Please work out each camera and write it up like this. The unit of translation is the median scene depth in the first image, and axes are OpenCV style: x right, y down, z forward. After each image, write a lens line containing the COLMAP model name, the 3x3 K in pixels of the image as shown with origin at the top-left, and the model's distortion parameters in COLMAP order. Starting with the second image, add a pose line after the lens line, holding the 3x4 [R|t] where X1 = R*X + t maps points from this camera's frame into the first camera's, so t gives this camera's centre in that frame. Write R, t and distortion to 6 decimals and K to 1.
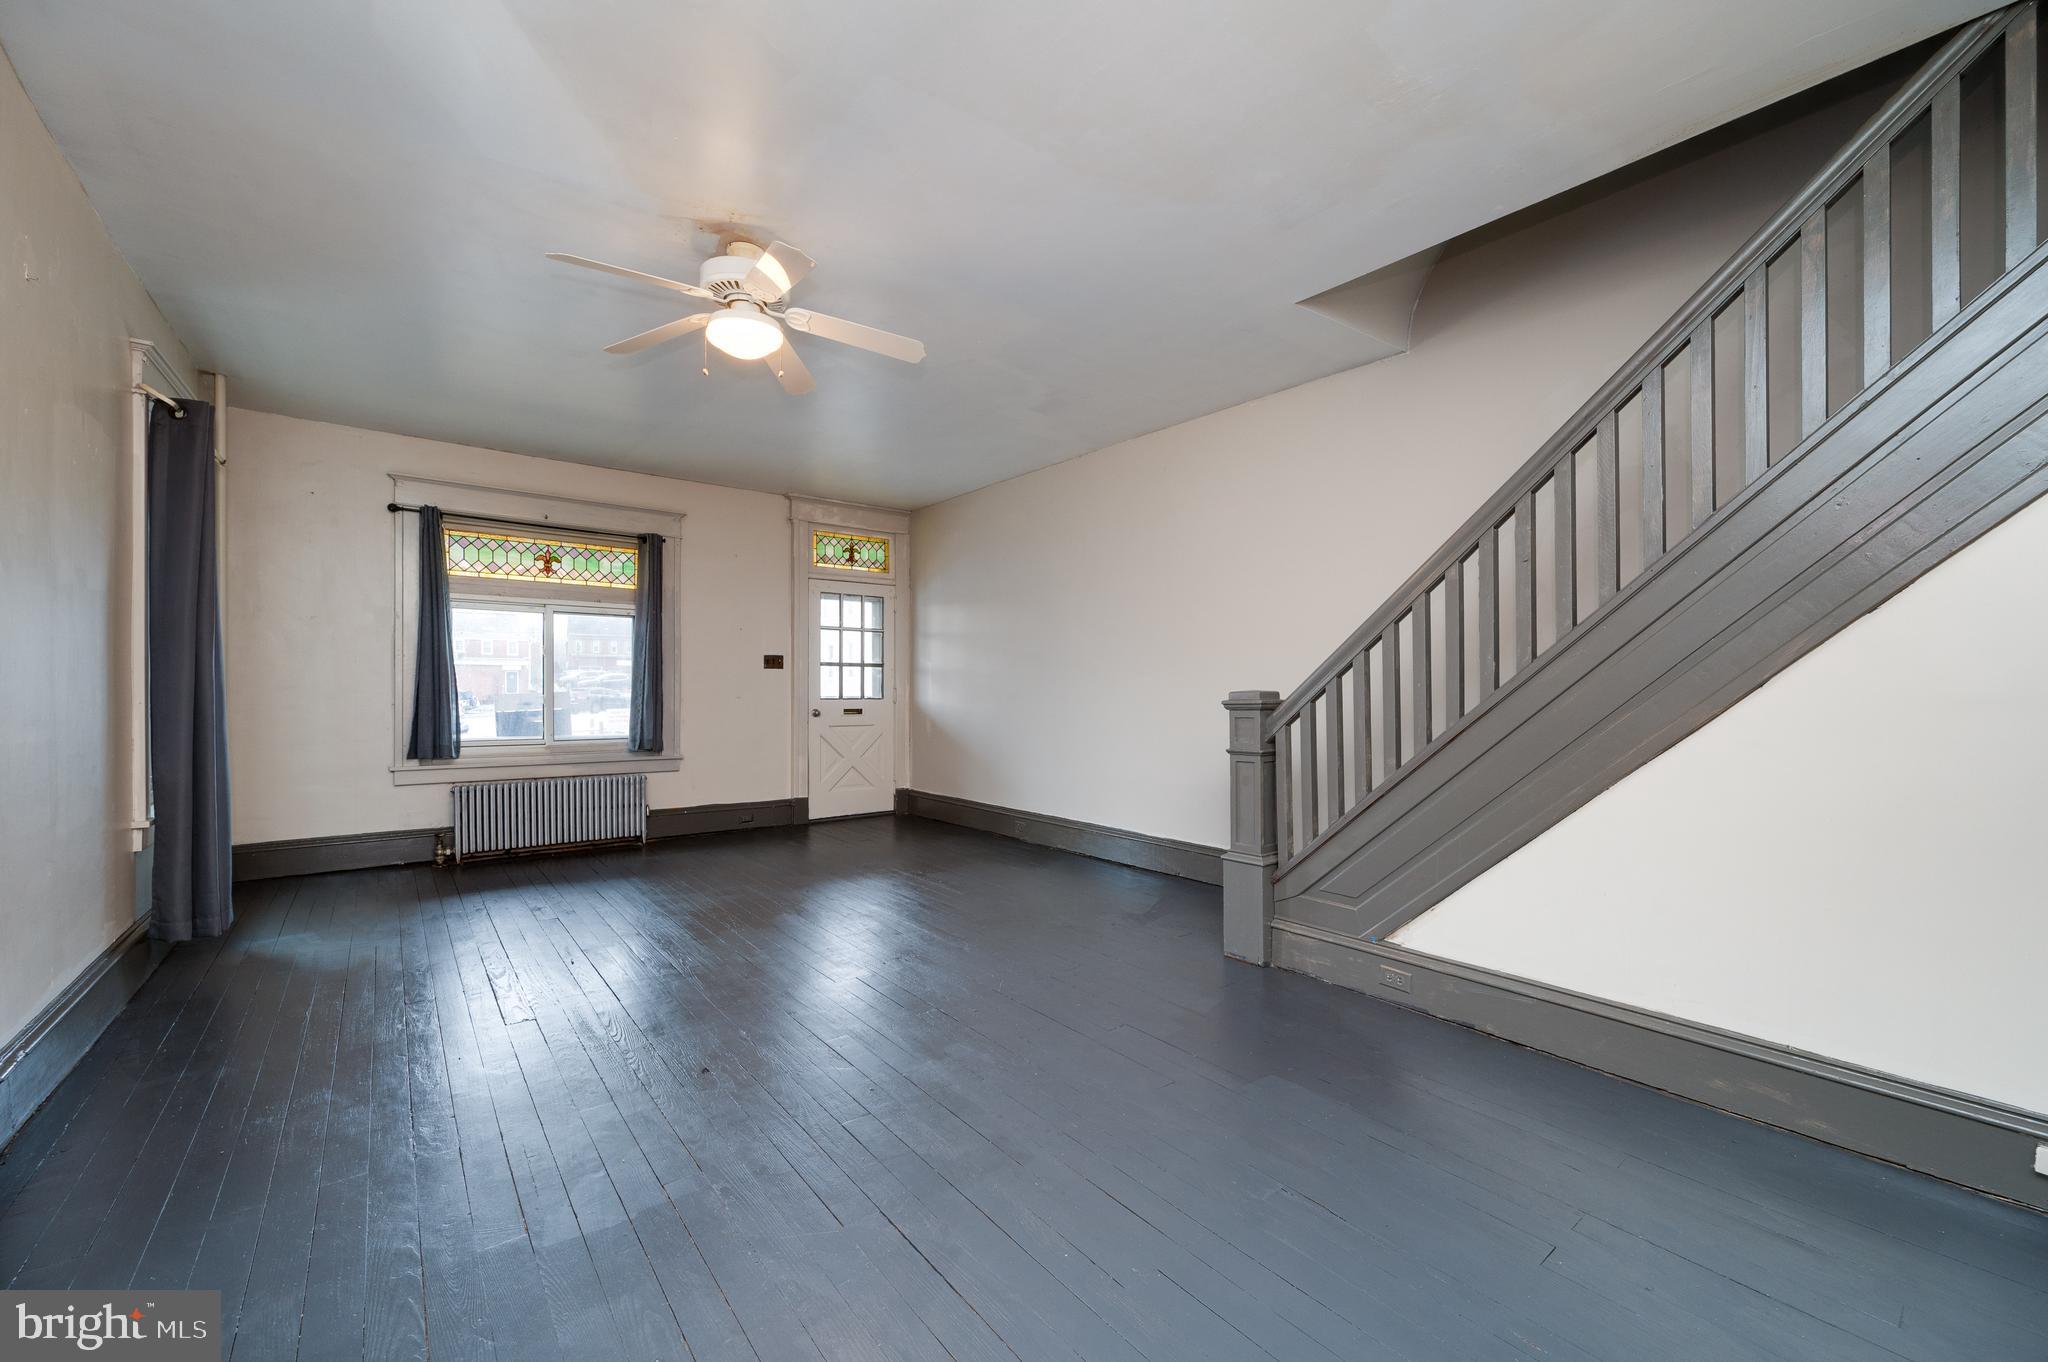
lens RADIAL K [[817.0, 0, 1037.9], [0, 817.0, 693.1], [0, 0, 1]] dist [0.000034, -0.000639]
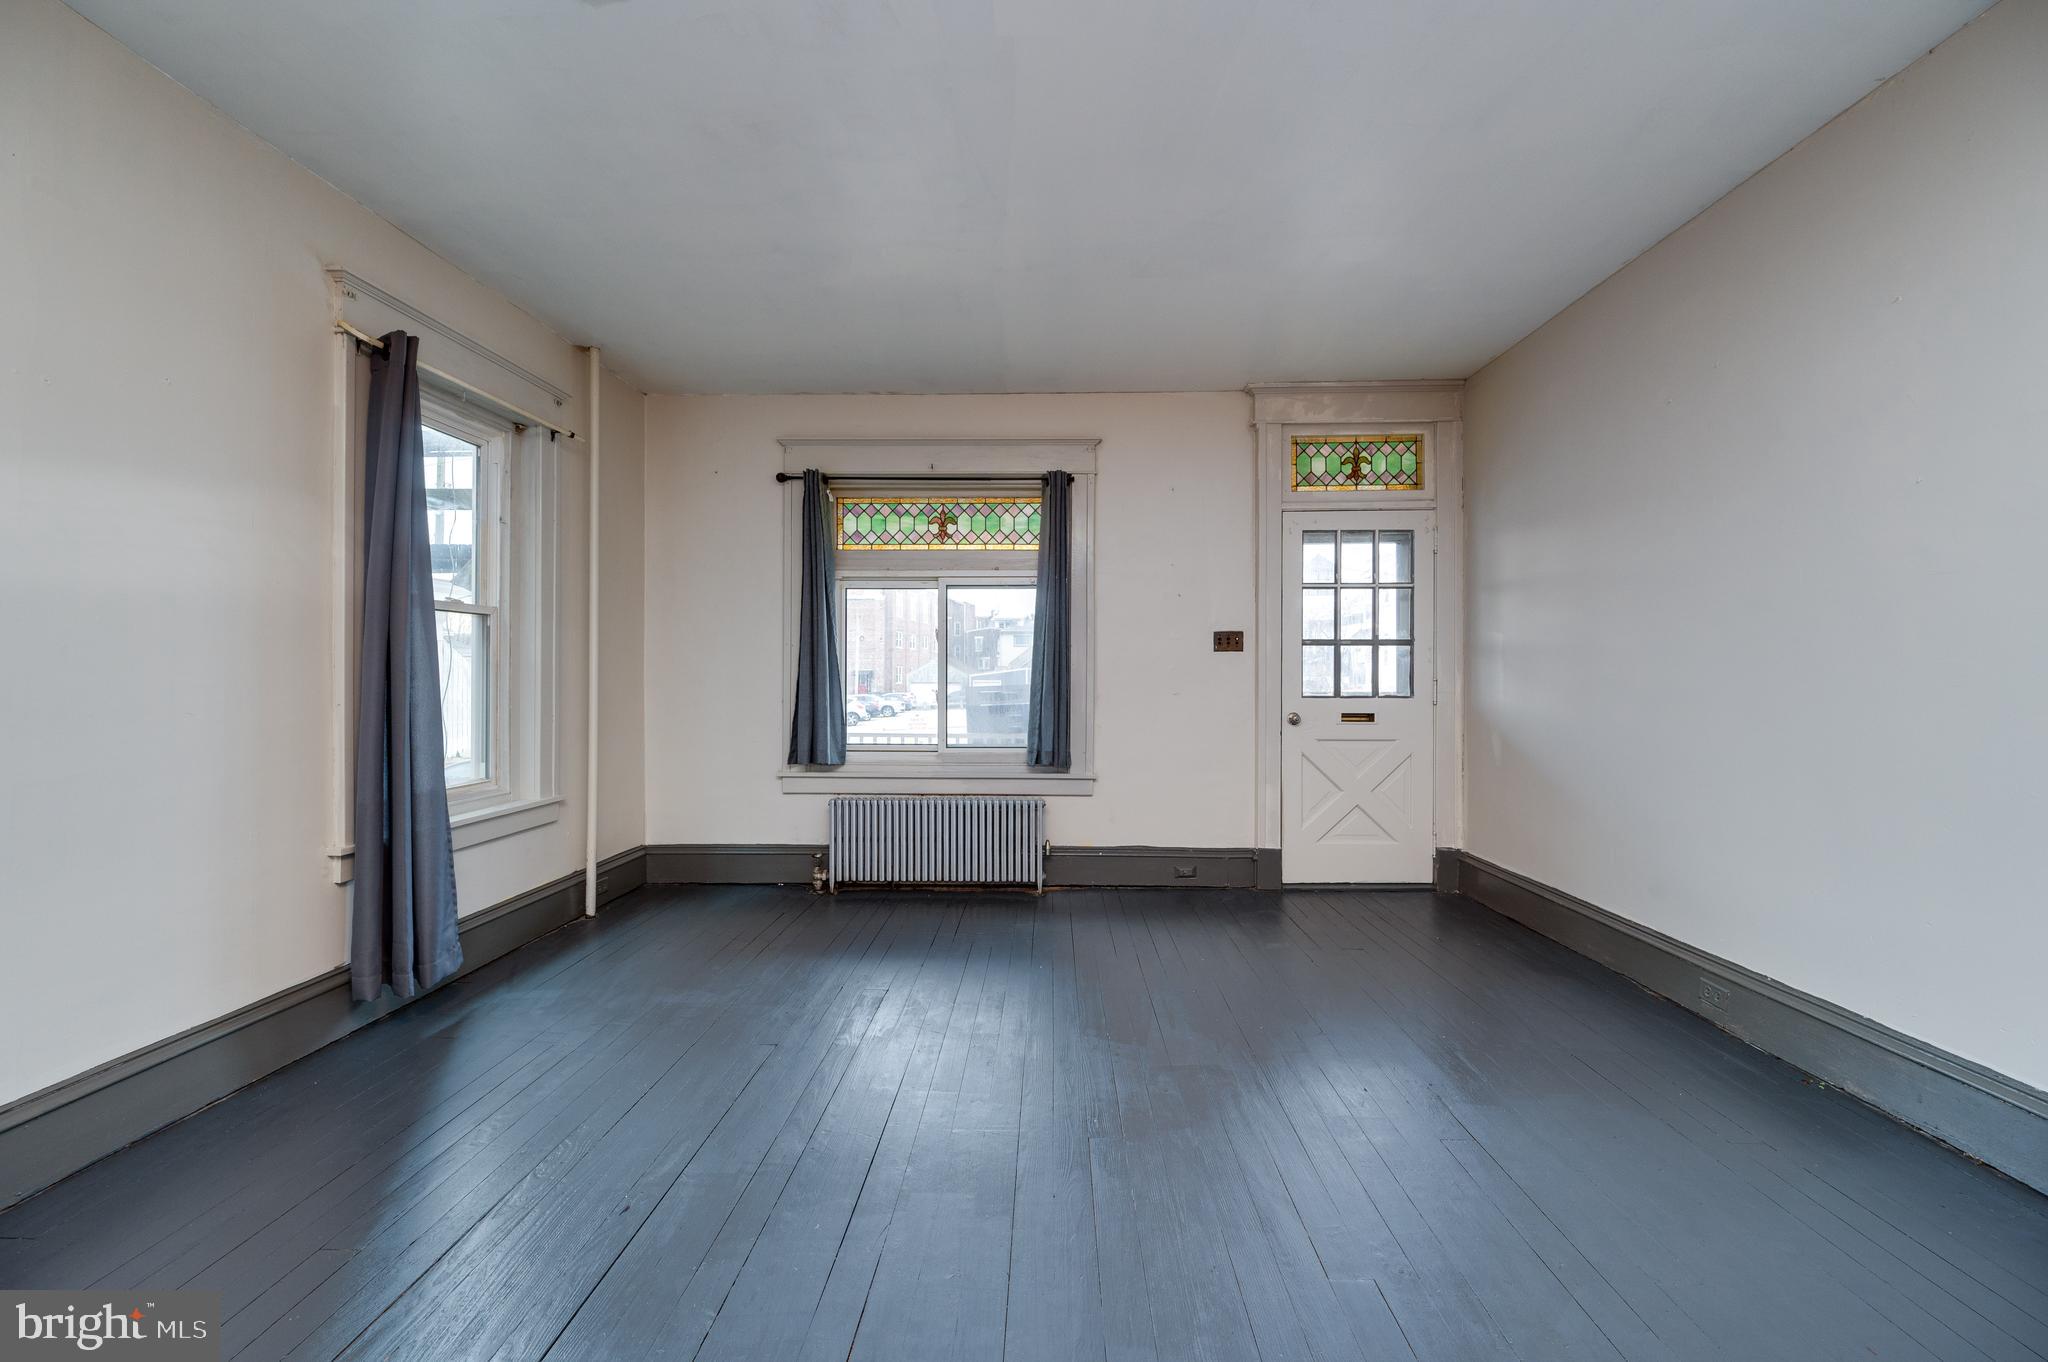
lens RADIAL K [[817.0, 0, 1013.7], [0, 817.0, 678.2], [0, 0, 1]] dist [0.000034, -0.000639]
pose [[0.754876, -0.002820, -0.655861, -0.018848], [0.000302, 0.999992, -0.003952, -0.005902], [0.655867, 0.002785, 0.754871, 0.439857]]
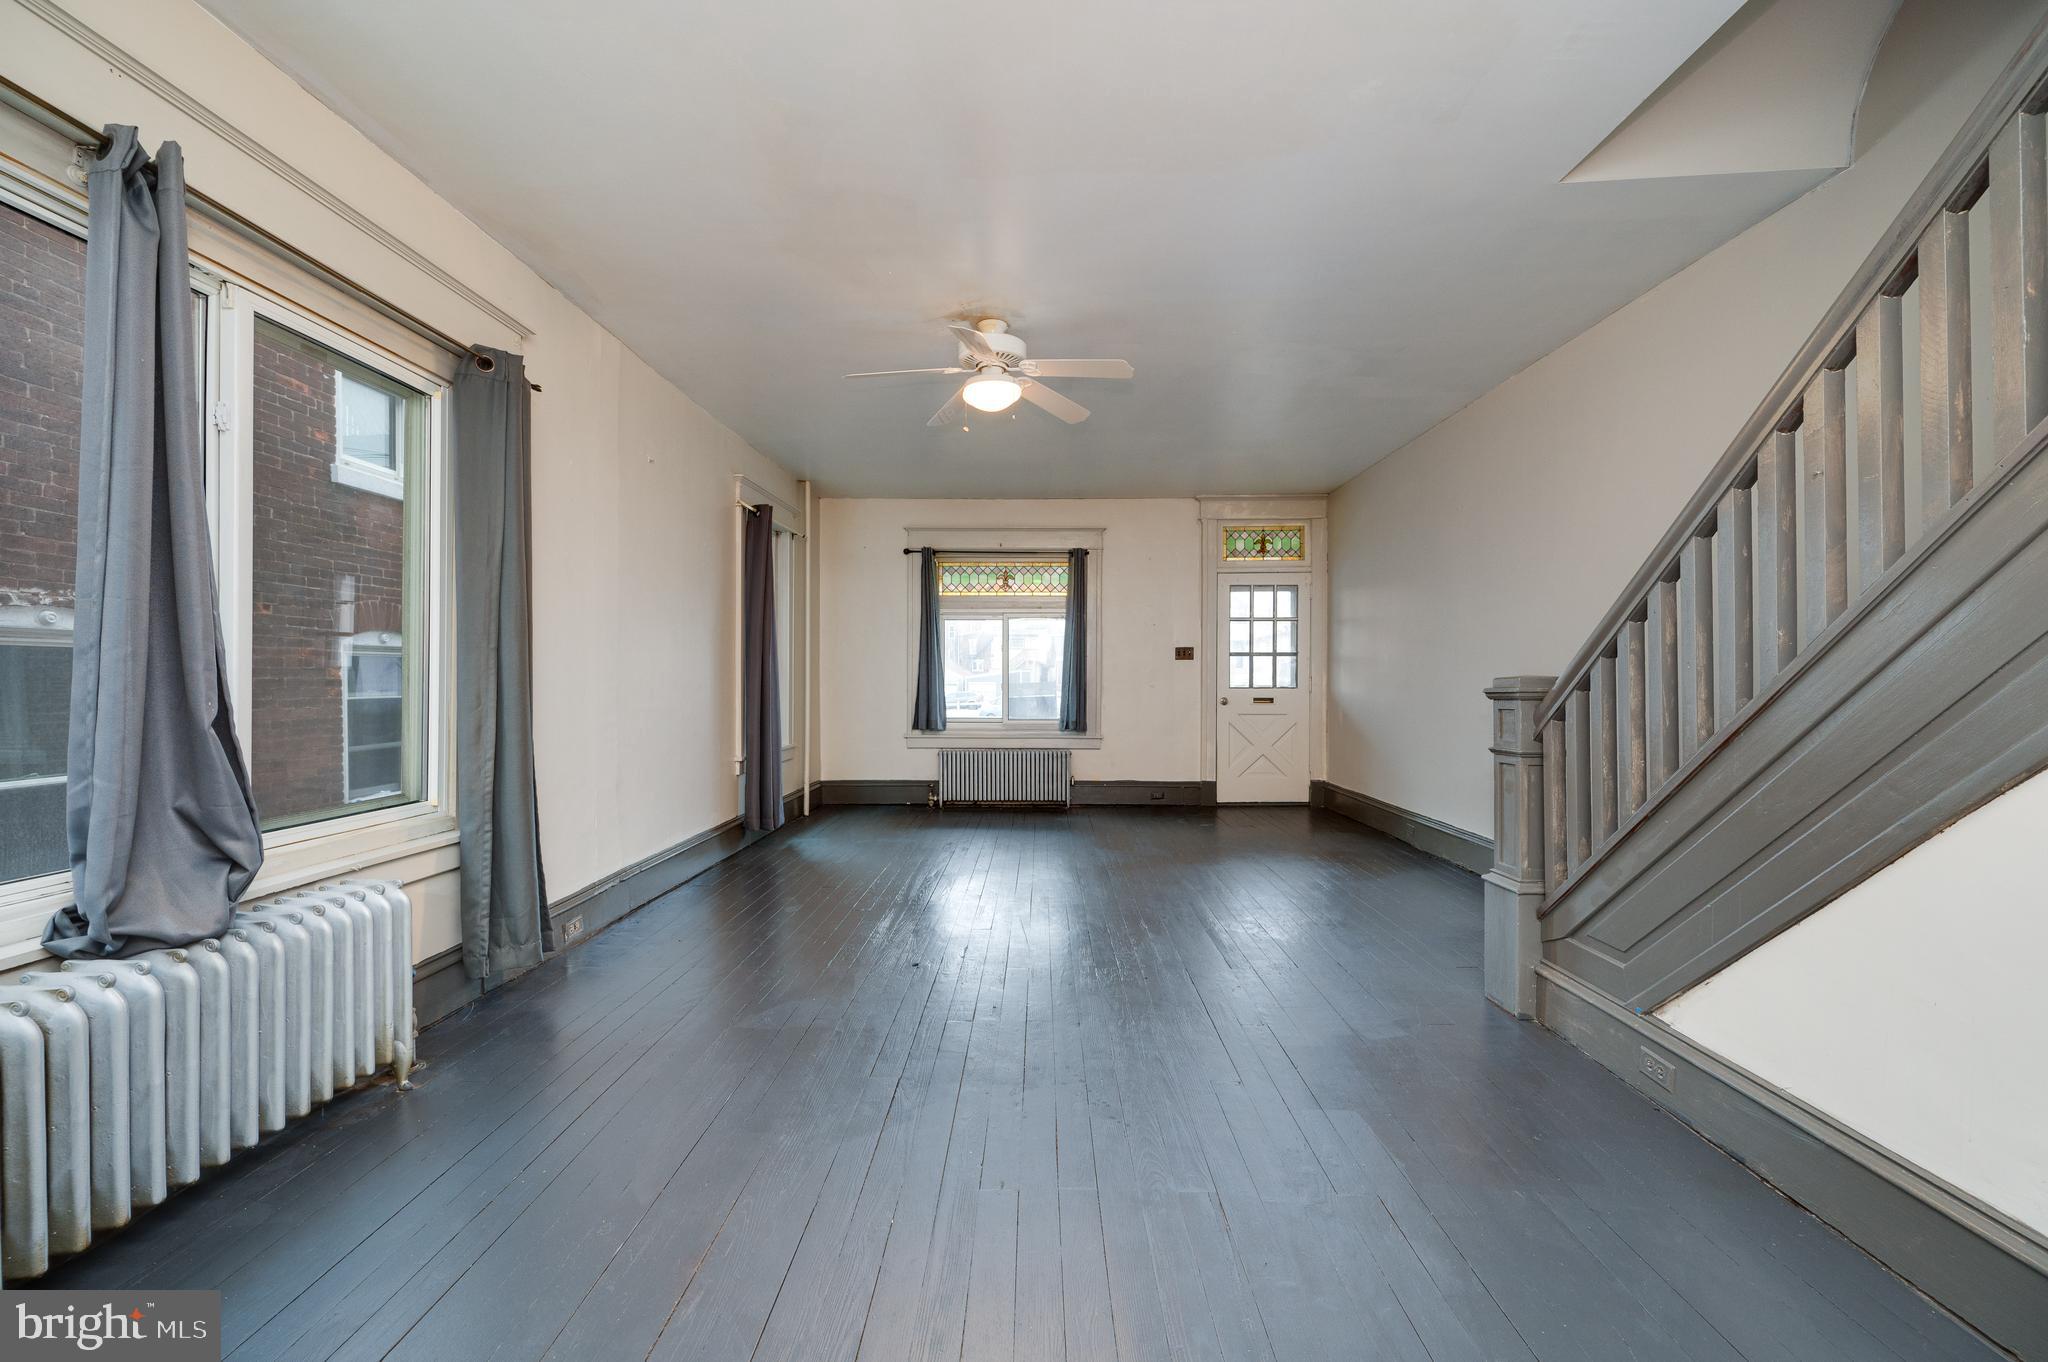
lens RADIAL K [[817.0, 0, 1027.5], [0, 817.0, 680.6], [0, 0, 1]] dist [0.000034, -0.000639]
pose [[0.769113, -0.003002, -0.639106, 0.243119], [0.000394, 0.999991, -0.004224, 0.002729], [0.639113, 0.002997, 0.769107, 0.040152]]
